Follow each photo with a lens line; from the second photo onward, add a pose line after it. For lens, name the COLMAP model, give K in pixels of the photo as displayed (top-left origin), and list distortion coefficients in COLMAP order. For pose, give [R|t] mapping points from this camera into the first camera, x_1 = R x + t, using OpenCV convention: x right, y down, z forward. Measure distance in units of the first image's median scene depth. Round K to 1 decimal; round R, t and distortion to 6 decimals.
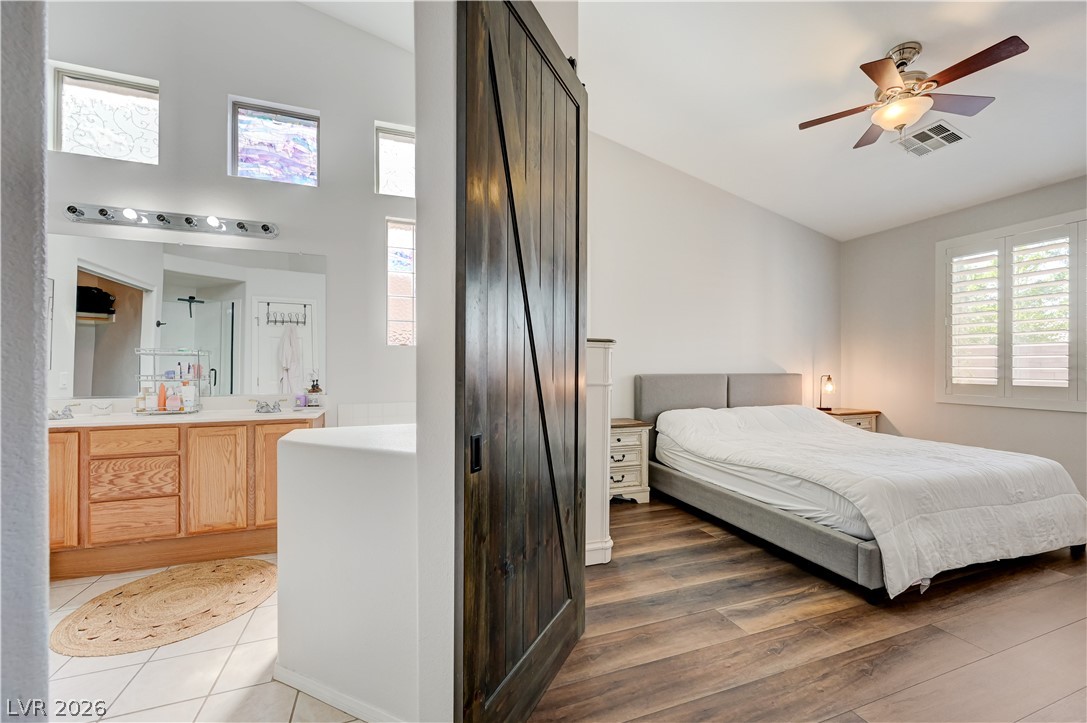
lens RADIAL K [[430.2, 0, 542.9], [0, 430.2, 362.8], [0, 0, 1]] dist [-0.001002, 0.000331]
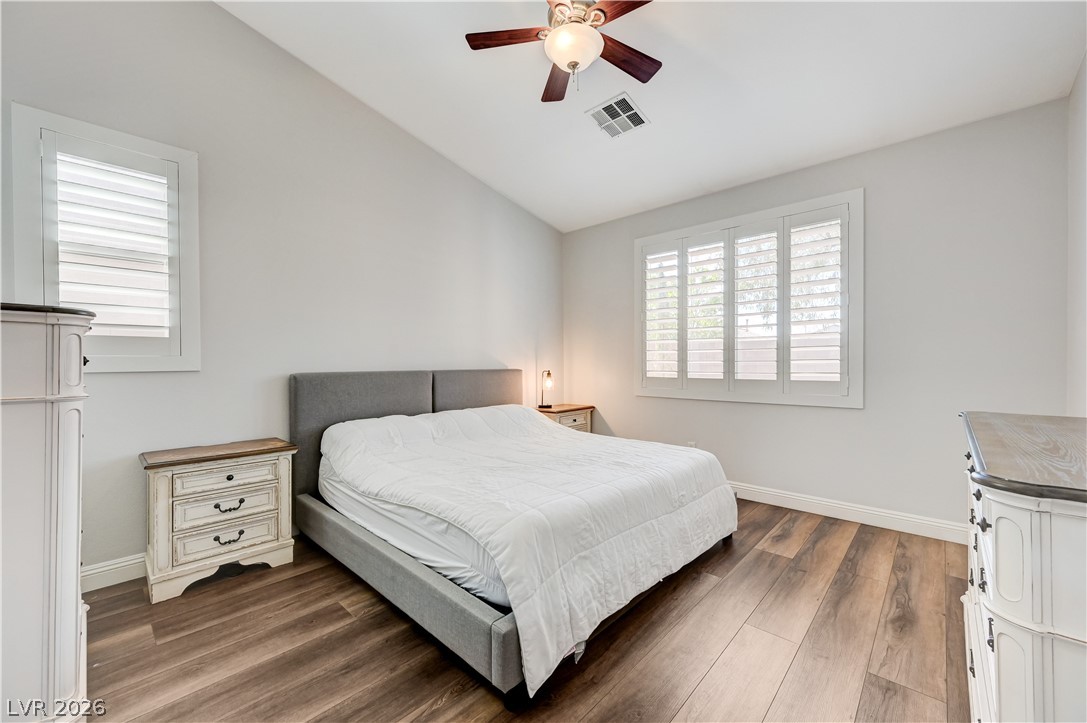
lens RADIAL K [[430.2, 0, 543.5], [0, 430.2, 359.8], [0, 0, 1]] dist [-0.001002, 0.000331]
pose [[0.890830, -0.002959, 0.454327, 0.343105], [0.002486, 0.999996, 0.001639, 0.005620], [-0.454330, -0.000330, 0.890833, 0.251367]]
